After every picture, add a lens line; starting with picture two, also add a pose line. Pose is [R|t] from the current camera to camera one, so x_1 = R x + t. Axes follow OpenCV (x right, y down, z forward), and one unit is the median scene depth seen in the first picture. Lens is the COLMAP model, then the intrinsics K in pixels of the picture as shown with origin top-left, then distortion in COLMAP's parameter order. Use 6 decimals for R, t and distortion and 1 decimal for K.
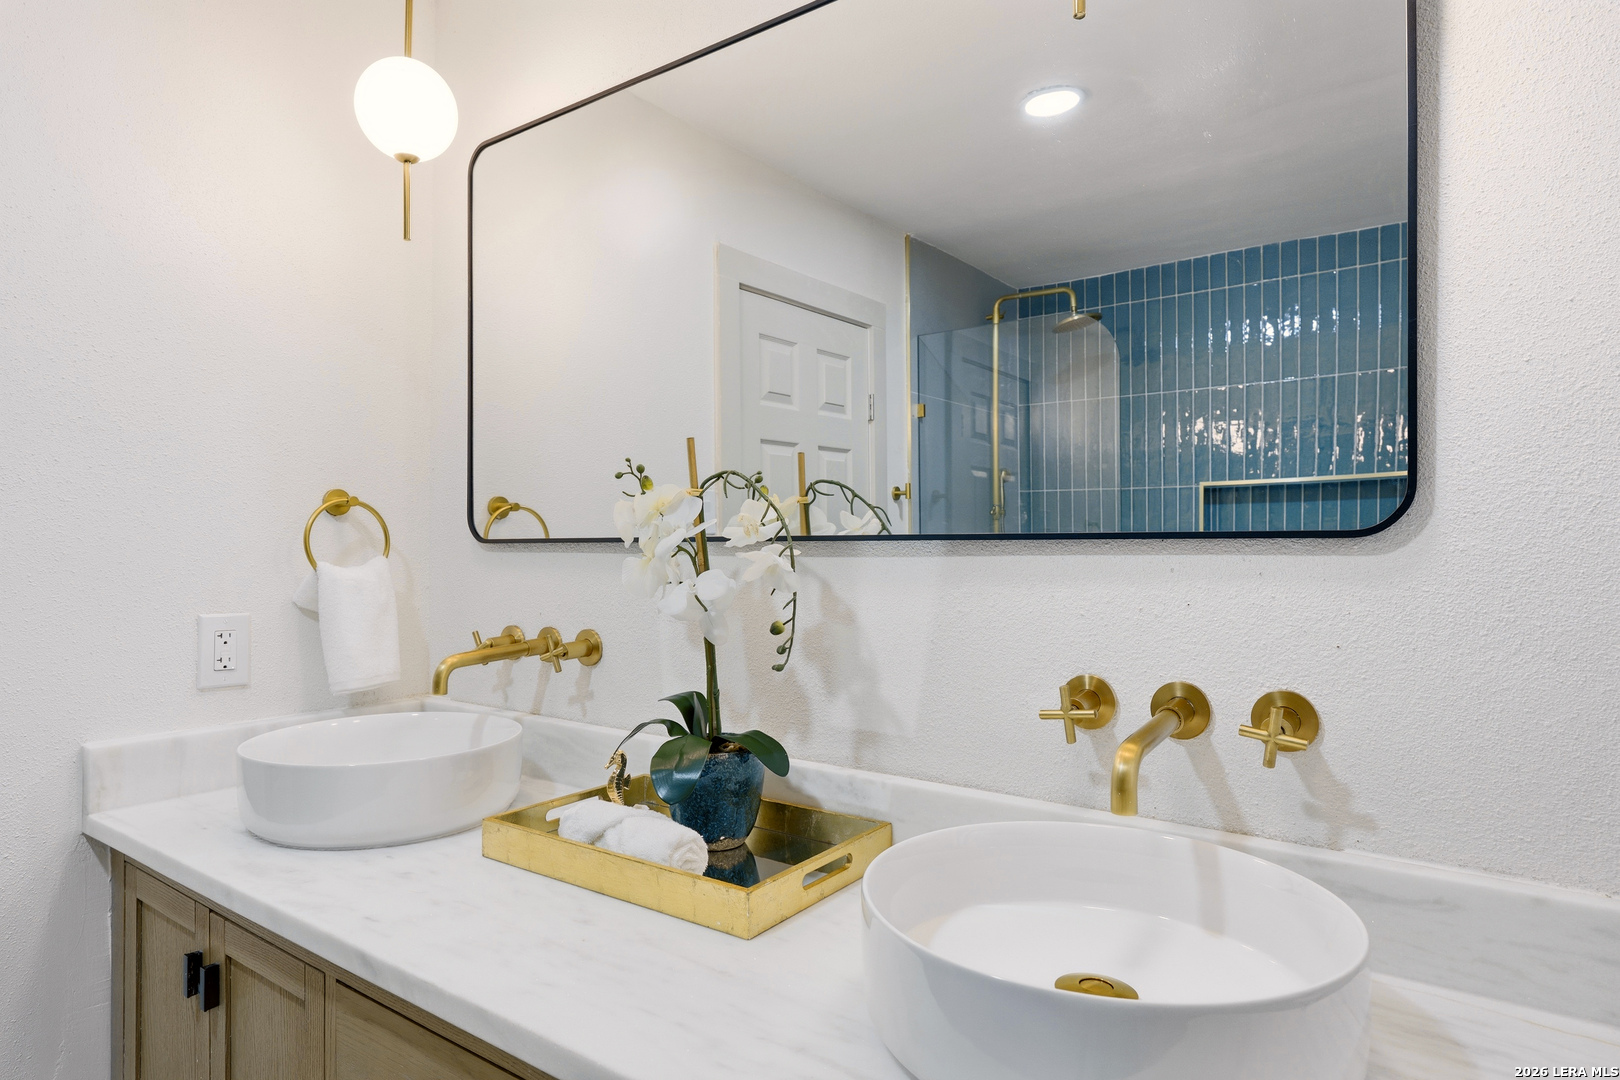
lens RADIAL K [[841.1, 0, 751.1], [0, 841.1, 541.0], [0, 0, 1]] dist [0.003332, 0.000860]
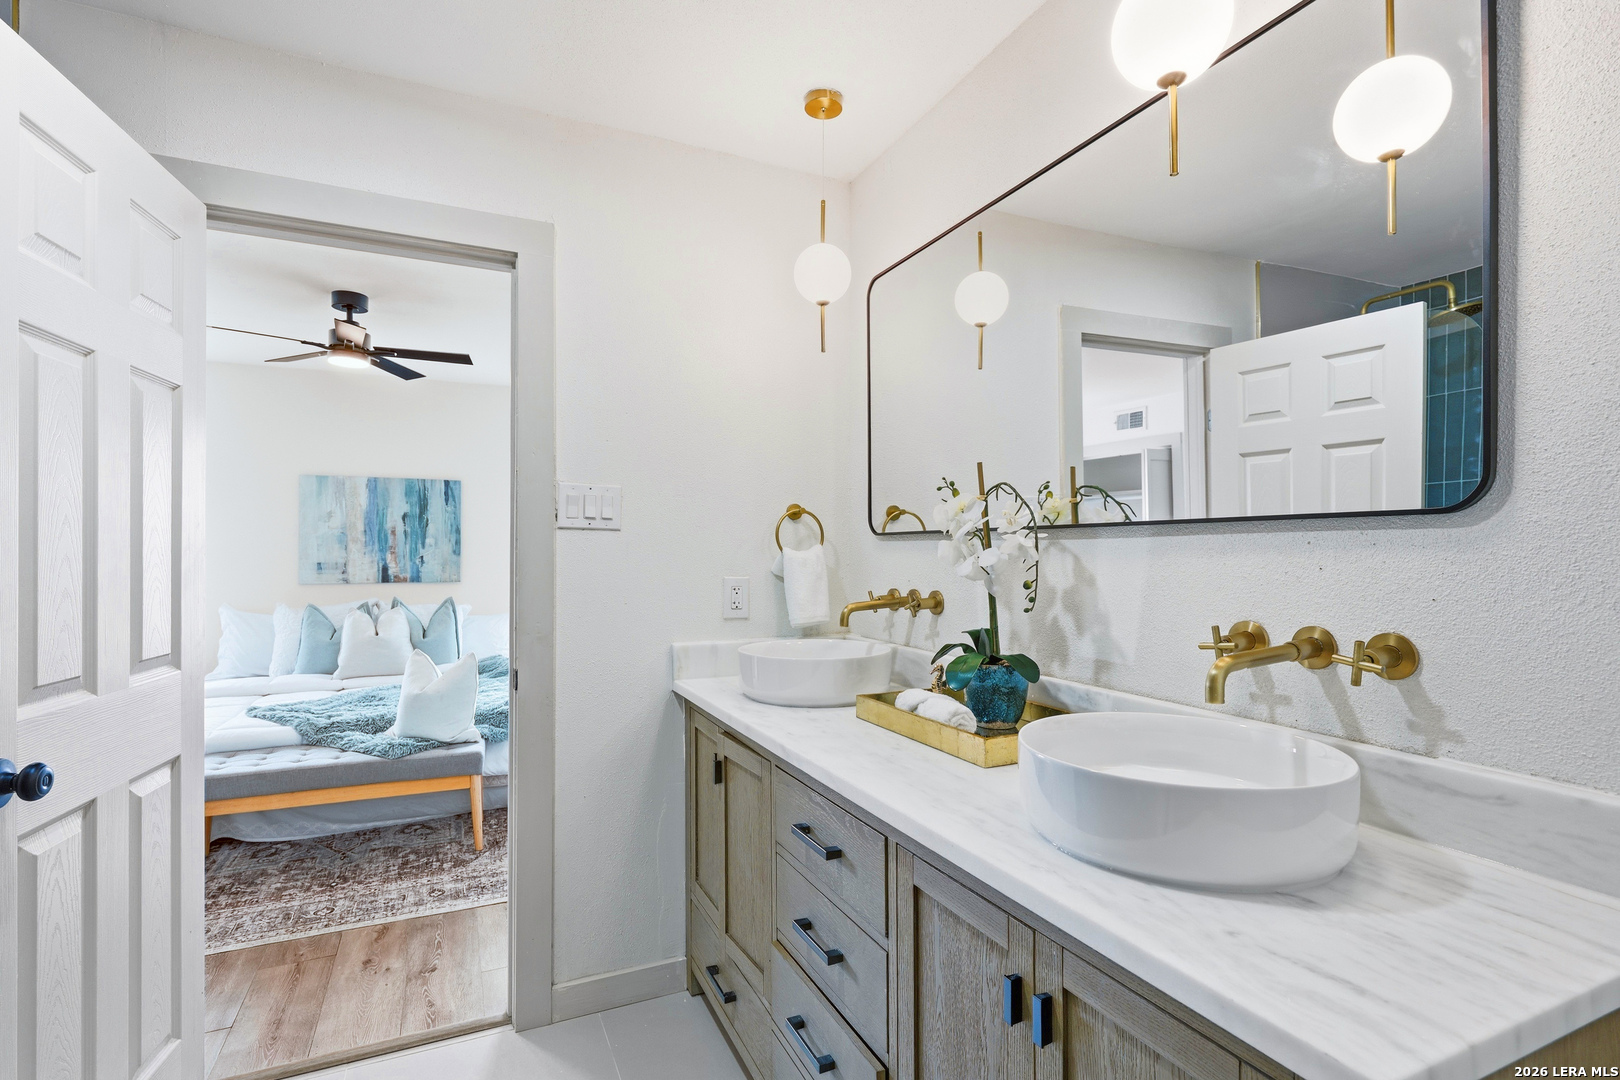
lens RADIAL K [[647.1, 0, 810.0], [0, 647.1, 540.0], [0, 0, 1]] dist [0.024285, 0.000024]
pose [[0.891015, -0.007119, -0.453919, 0.190135], [0.007983, 0.999968, -0.000013, 0.016890], [0.453904, -0.003612, 0.891043, -0.201514]]
